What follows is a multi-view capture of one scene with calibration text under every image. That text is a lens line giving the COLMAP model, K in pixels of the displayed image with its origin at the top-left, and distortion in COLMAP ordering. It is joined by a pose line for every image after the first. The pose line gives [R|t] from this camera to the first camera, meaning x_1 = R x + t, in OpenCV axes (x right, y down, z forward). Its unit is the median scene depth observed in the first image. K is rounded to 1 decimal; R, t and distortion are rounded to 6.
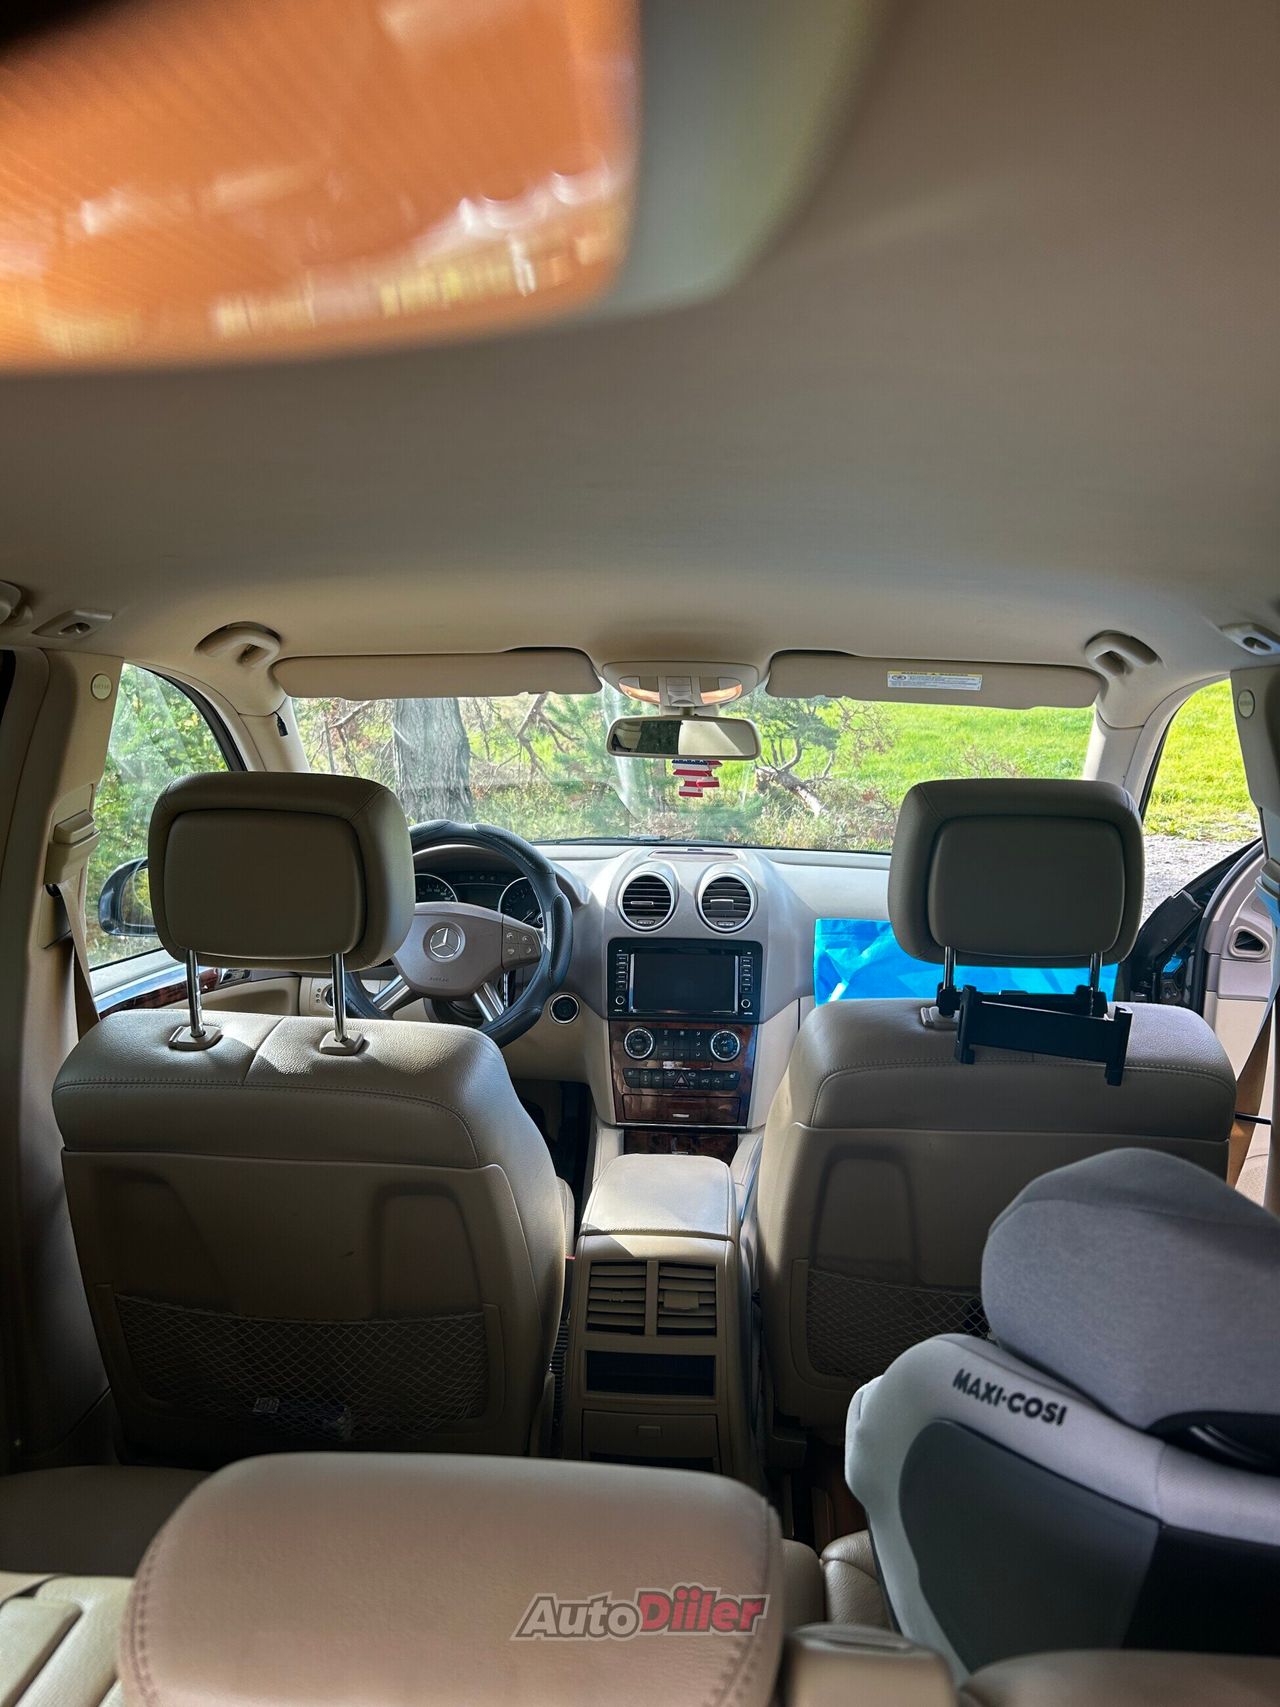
lens RADIAL K [[1287.2, 0, 639.6], [0, 1287.2, 846.0], [0, 0, 1]] dist [0.073149, -0.090618]
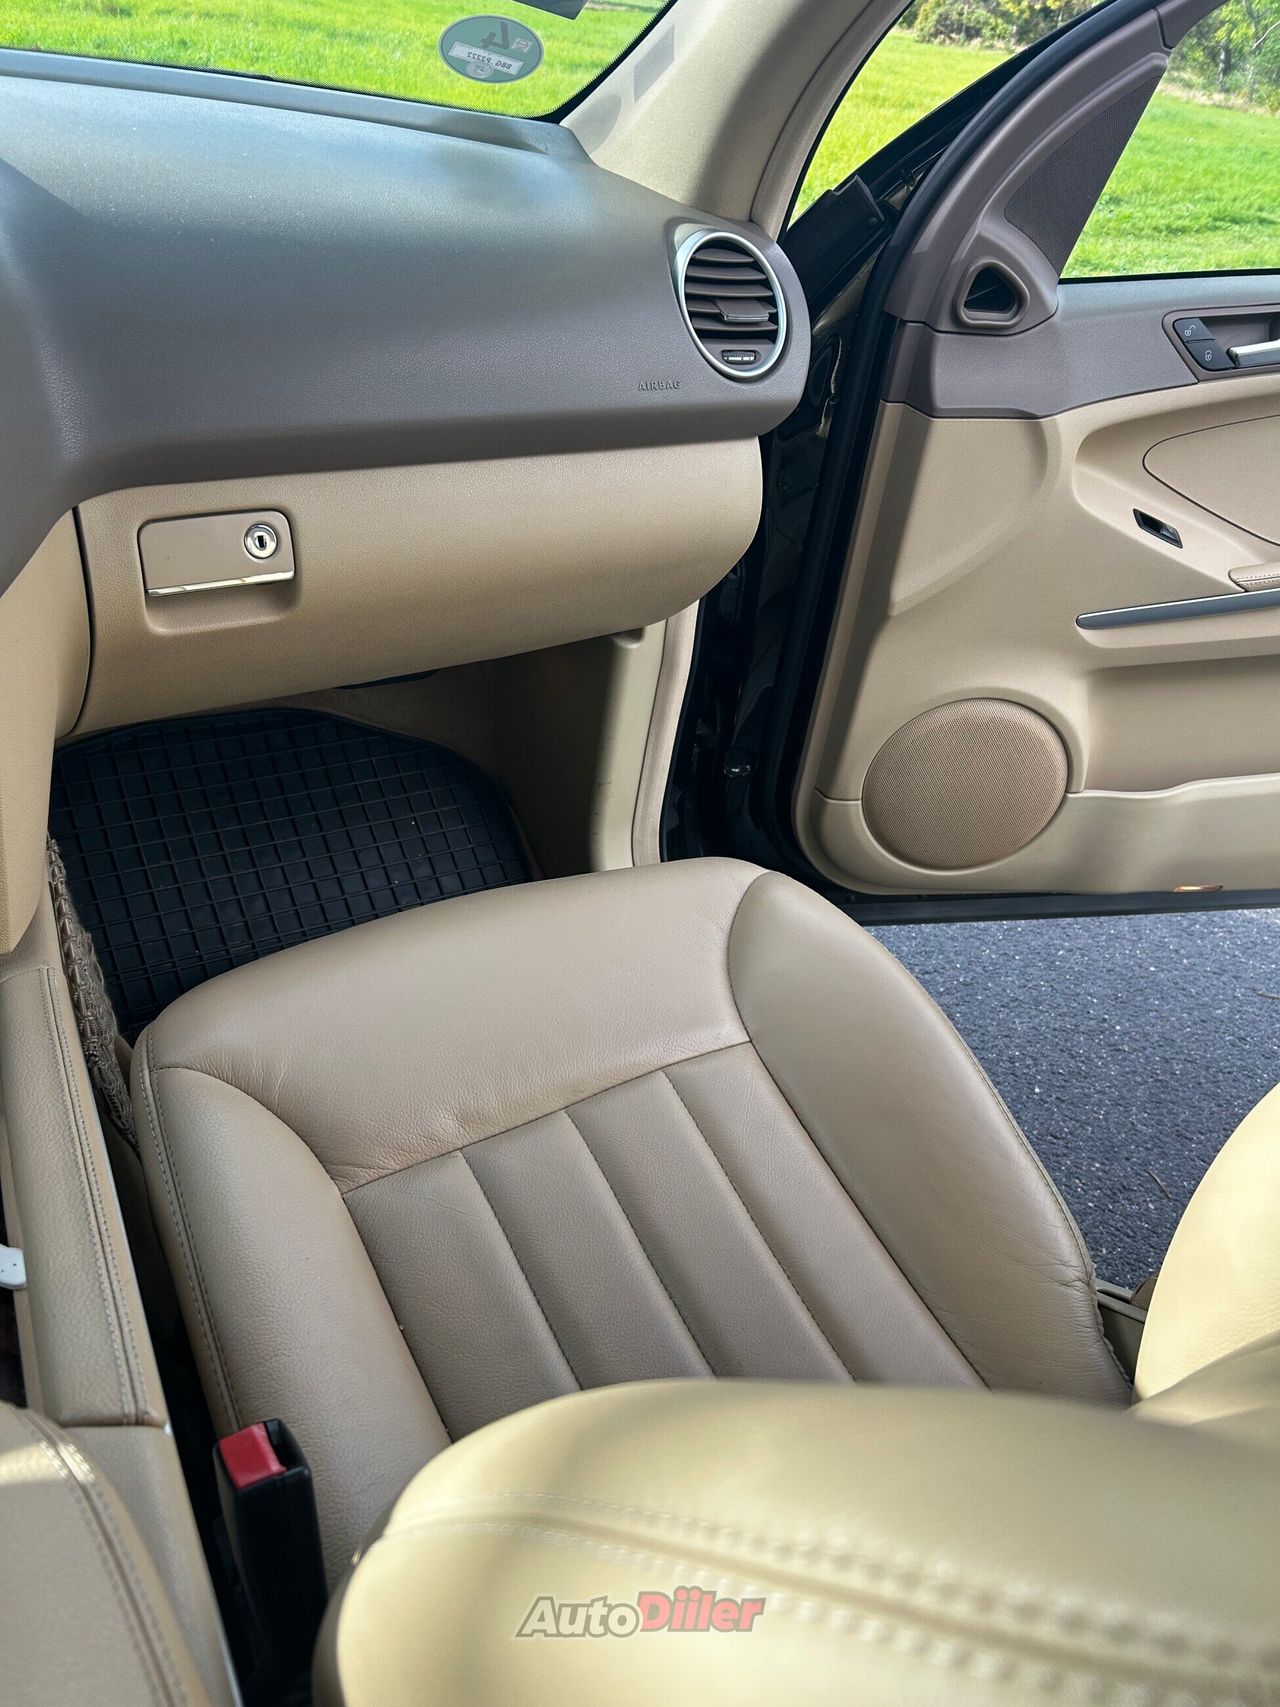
lens RADIAL K [[1281.9, 0, 618.7], [0, 1281.9, 846.1], [0, 0, 1]] dist [0.094673, -0.112927]
pose [[0.803233, -0.244044, 0.543378, 0.037924], [-0.008706, 0.907313, 0.420366, 0.060194], [-0.595601, -0.342382, 0.726659, 0.682196]]
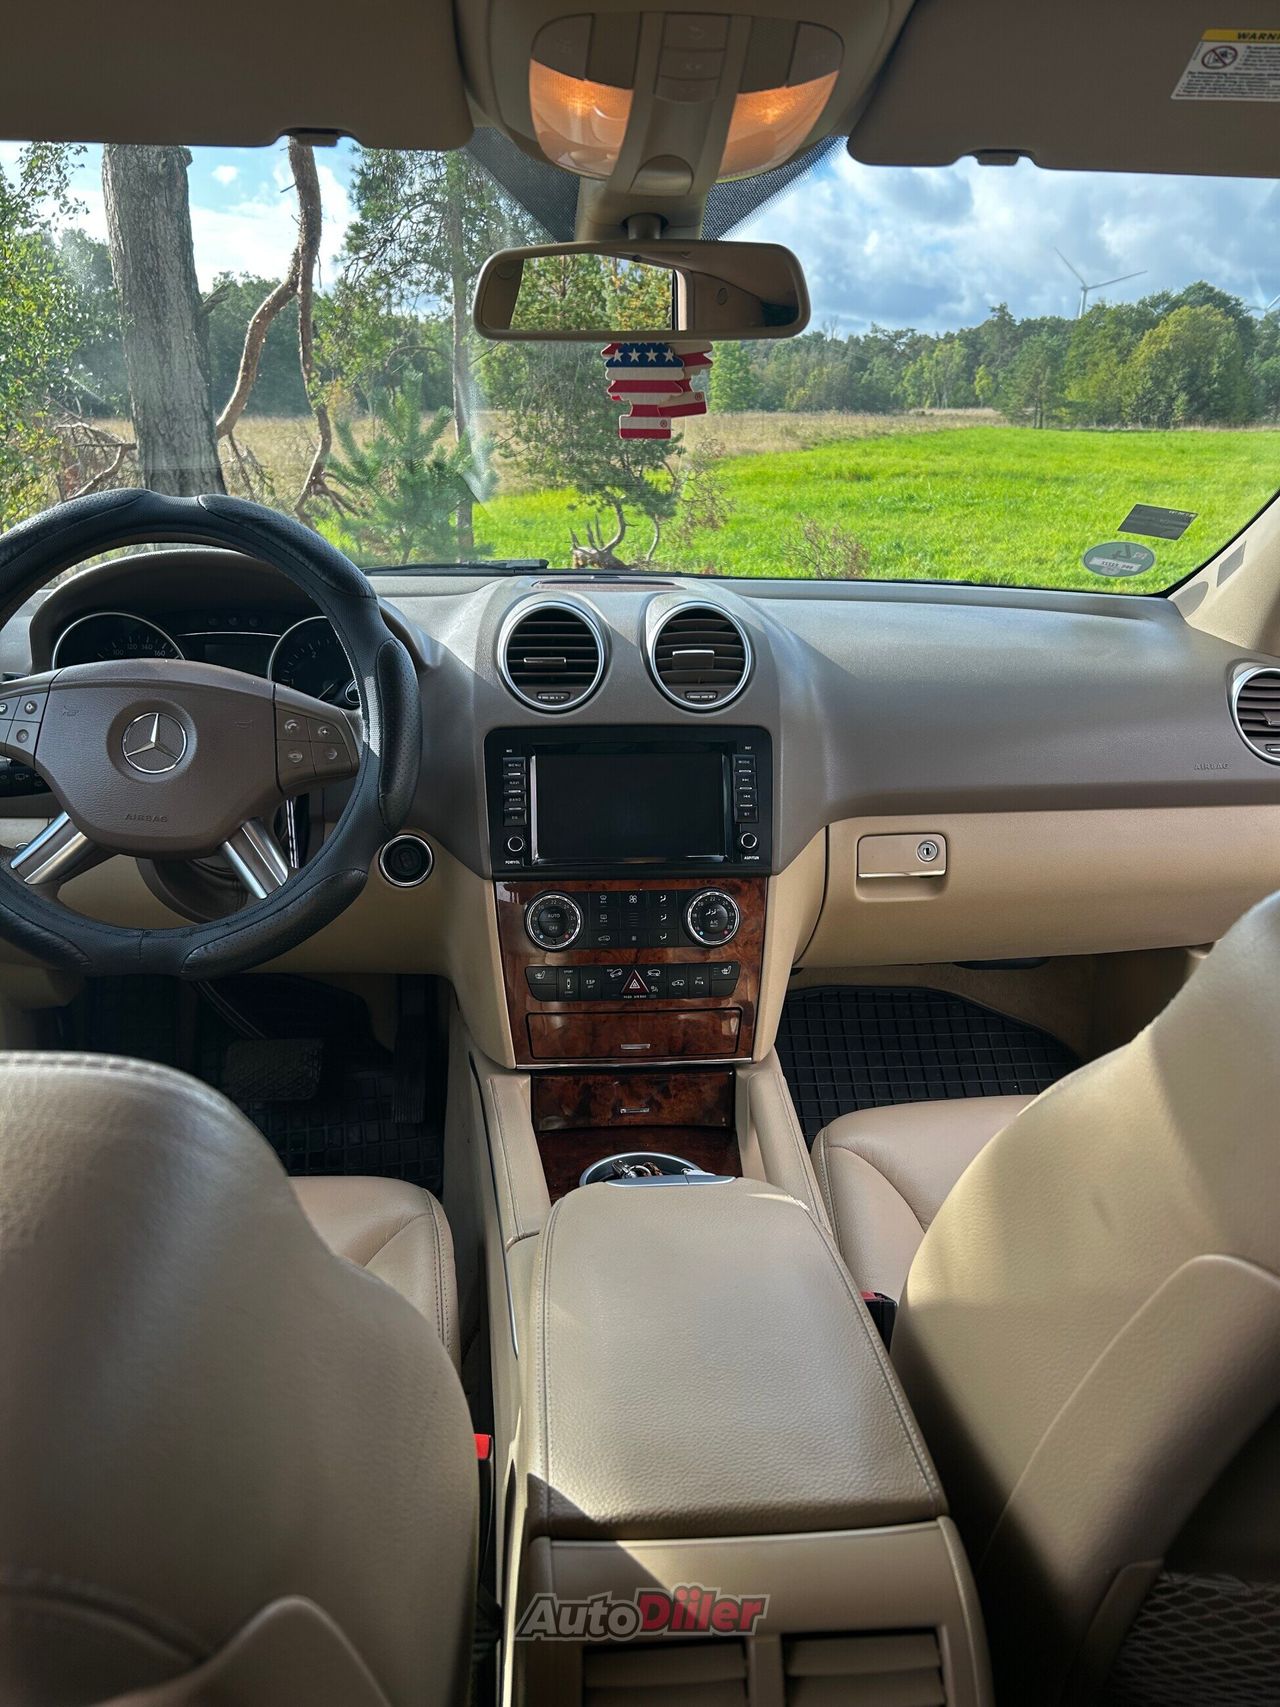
lens RADIAL K [[1287.2, 0, 639.6], [0, 1287.2, 846.0], [0, 0, 1]] dist [0.073149, -0.090618]
pose [[0.987567, -0.040373, 0.151925, -0.045384], [0.017161, 0.988369, 0.151102, 0.041687], [-0.156258, -0.146616, 0.976774, 0.475525]]
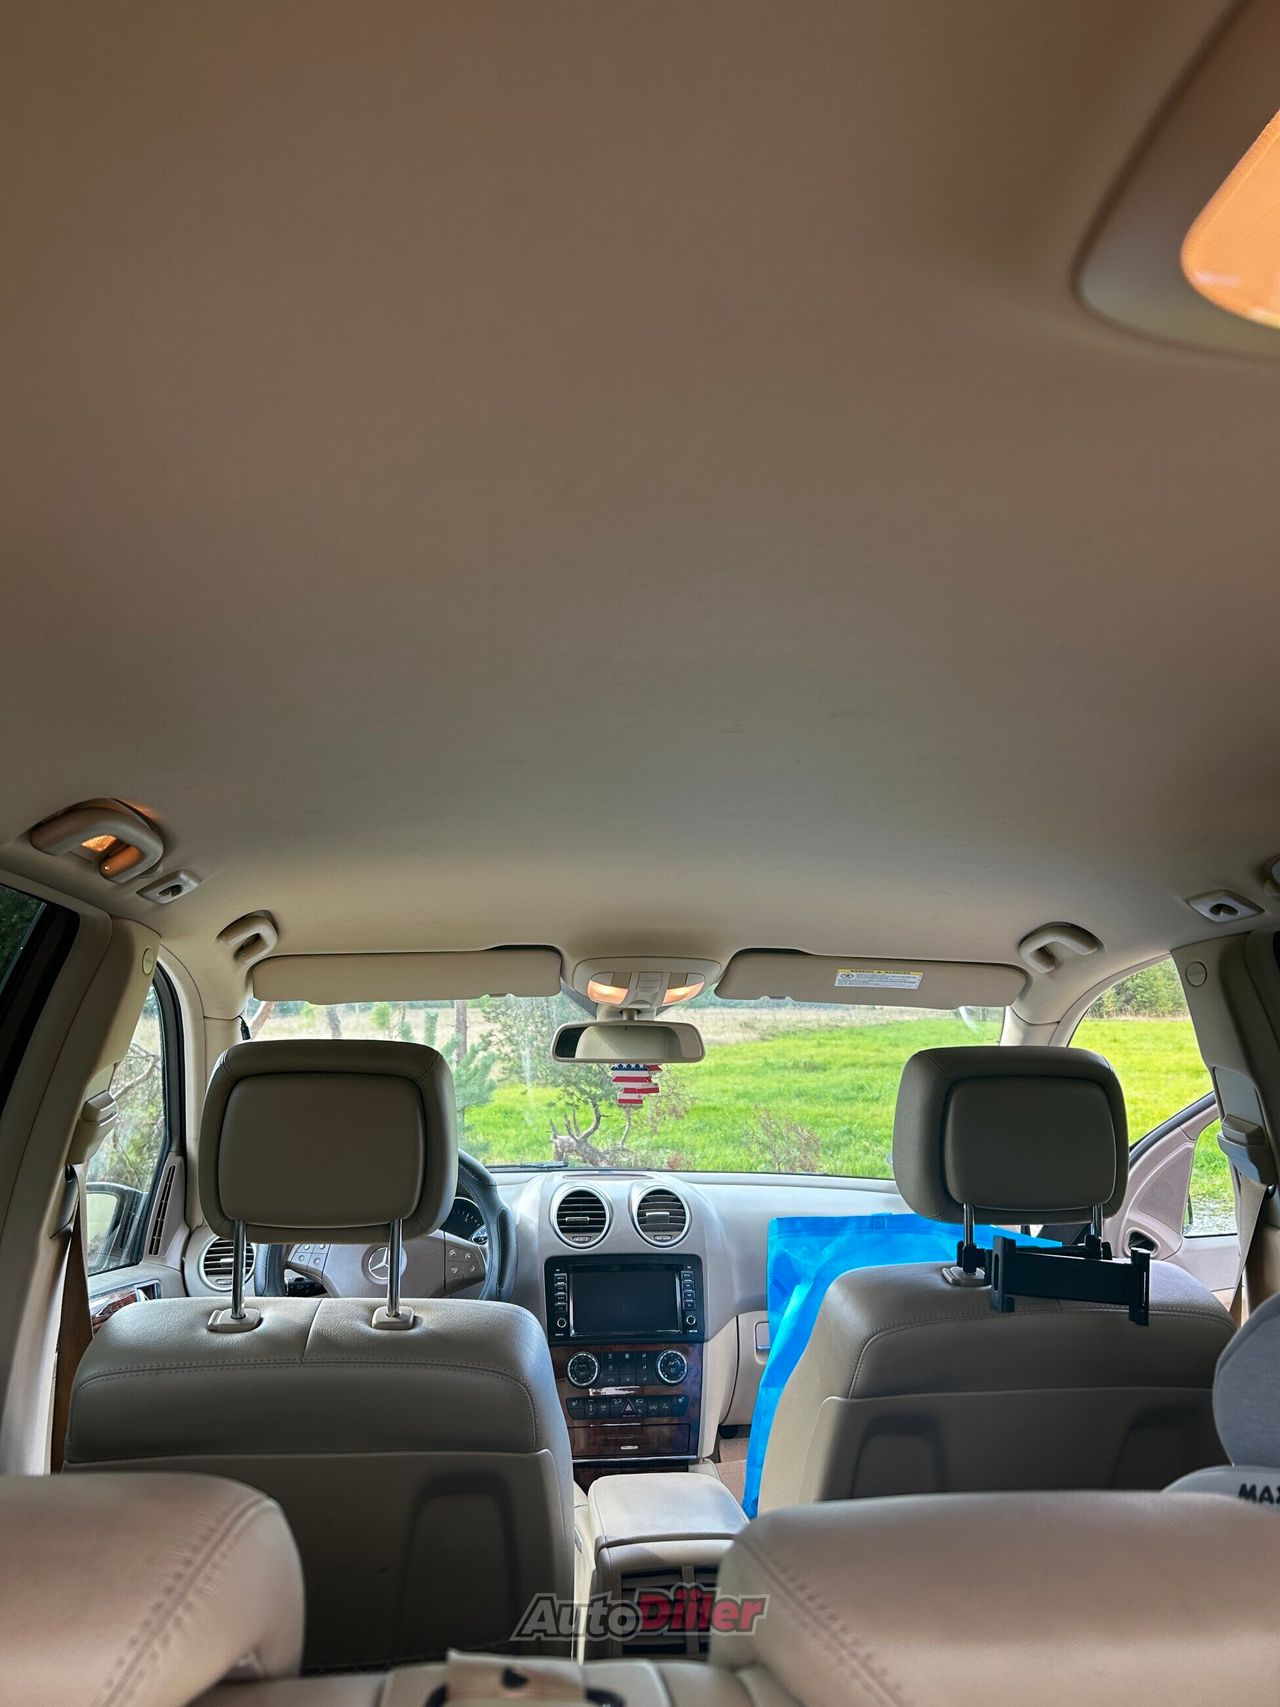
lens RADIAL K [[1301.4, 0, 622.9], [0, 1301.4, 839.4], [0, 0, 1]] dist [0.009849, 0.001107]
pose [[0.985786, 0.020358, 0.166770, -0.140092], [0.029423, 0.956371, -0.290669, 0.059322], [-0.165412, 0.291444, 0.942178, -0.028435]]
